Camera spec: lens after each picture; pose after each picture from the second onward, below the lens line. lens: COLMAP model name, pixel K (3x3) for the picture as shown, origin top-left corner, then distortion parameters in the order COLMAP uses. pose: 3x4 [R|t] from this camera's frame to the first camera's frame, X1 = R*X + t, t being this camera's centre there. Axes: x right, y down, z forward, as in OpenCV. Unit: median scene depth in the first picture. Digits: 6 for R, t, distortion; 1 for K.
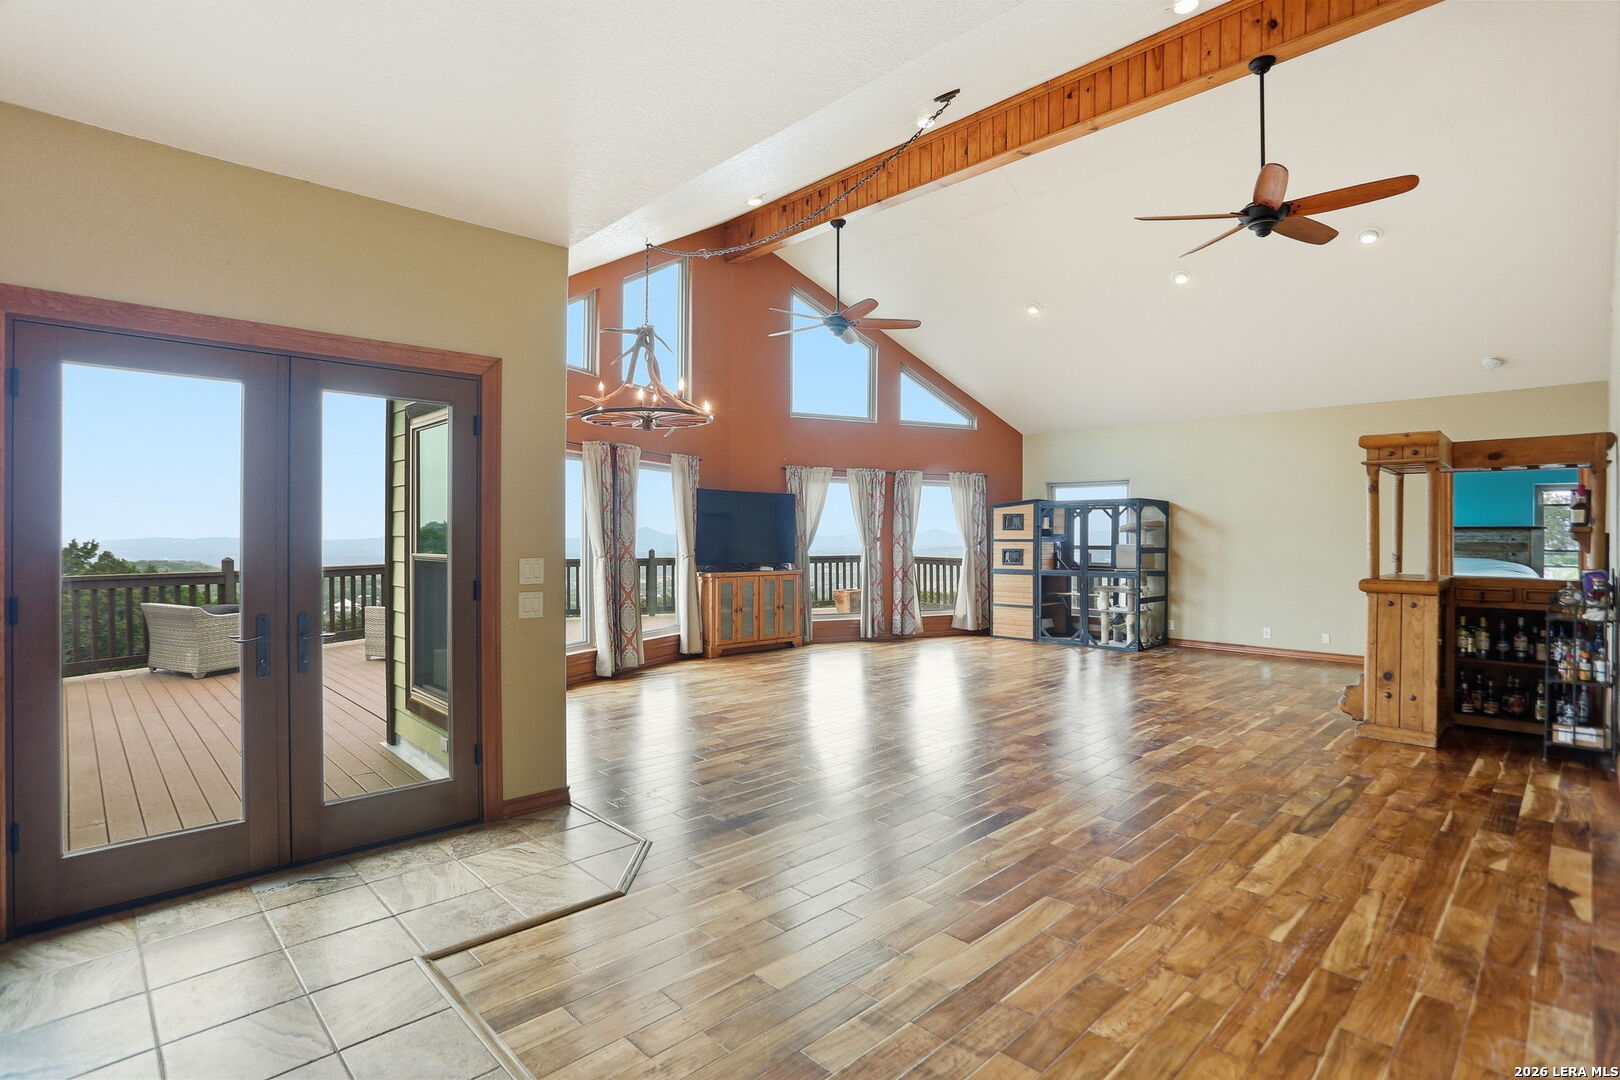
lens RADIAL K [[789.0, 0, 811.6], [0, 789.0, 539.9], [0, 0, 1]] dist [-0.032450, 0.004048]
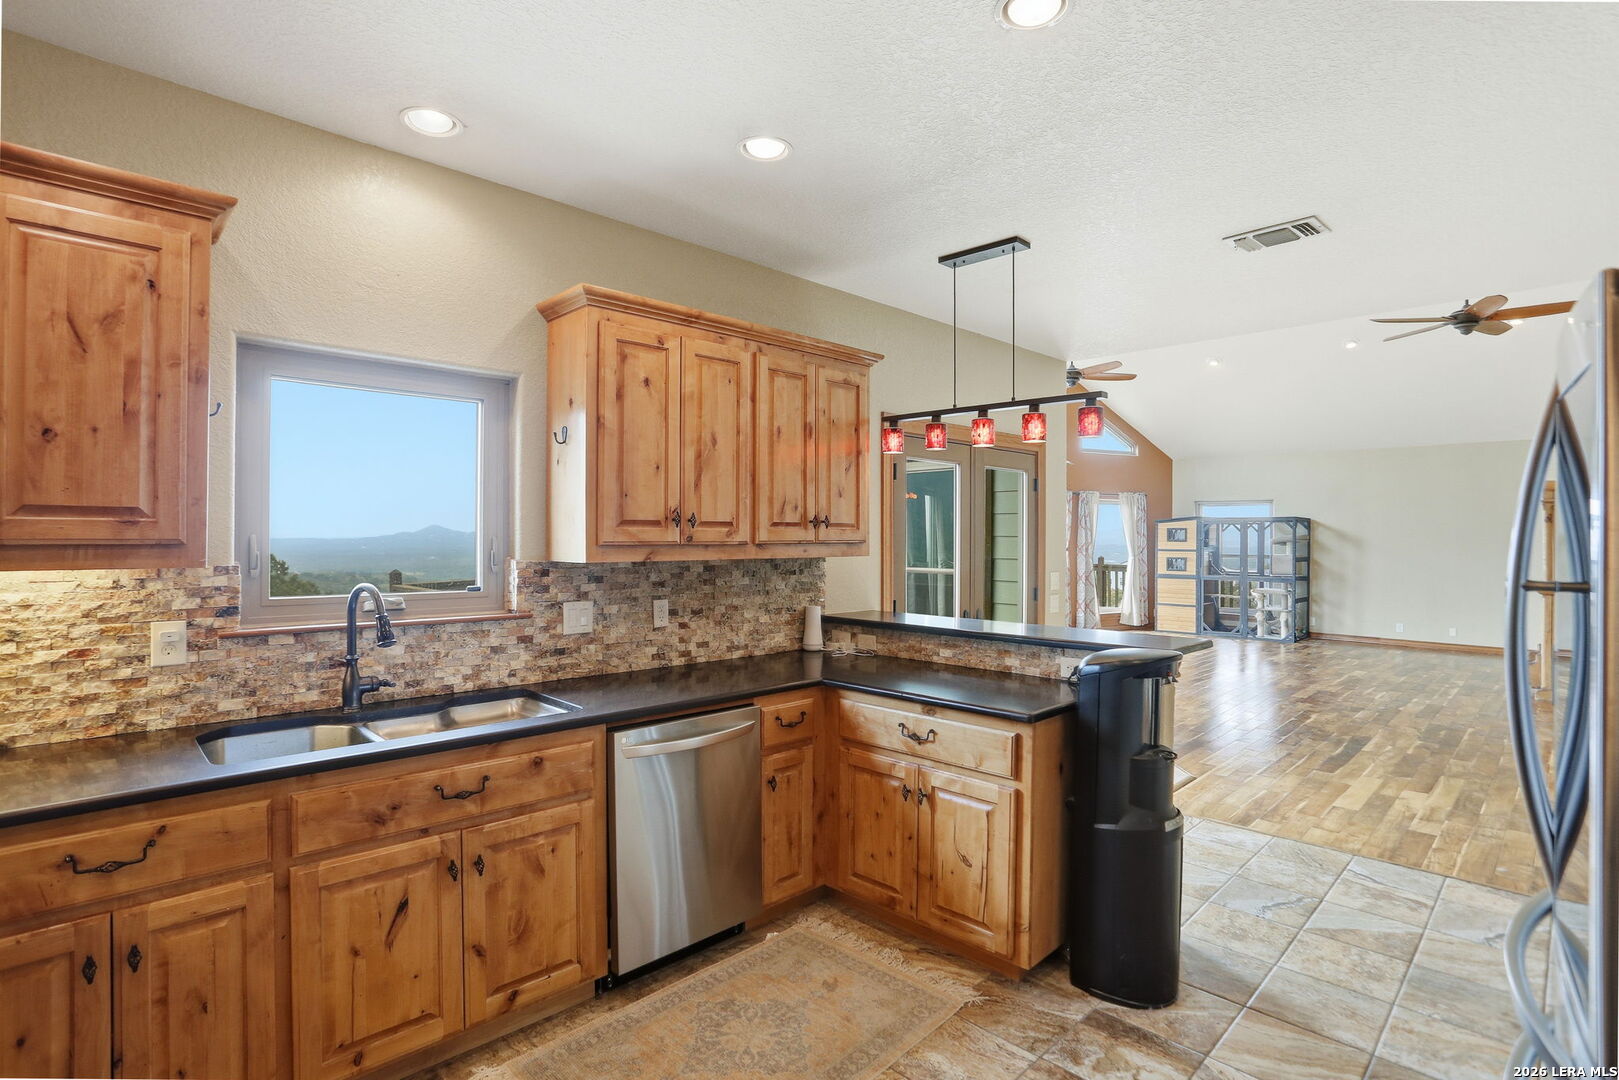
lens RADIAL K [[788.6, 0, 815.5], [0, 788.6, 540.2], [0, 0, 1]] dist [-0.032450, 0.004048]
pose [[0.999961, 0.004953, 0.007377, -0.312997], [-0.004950, 0.999988, -0.000494, -0.011883], [-0.007379, 0.000458, 0.999973, -0.189414]]
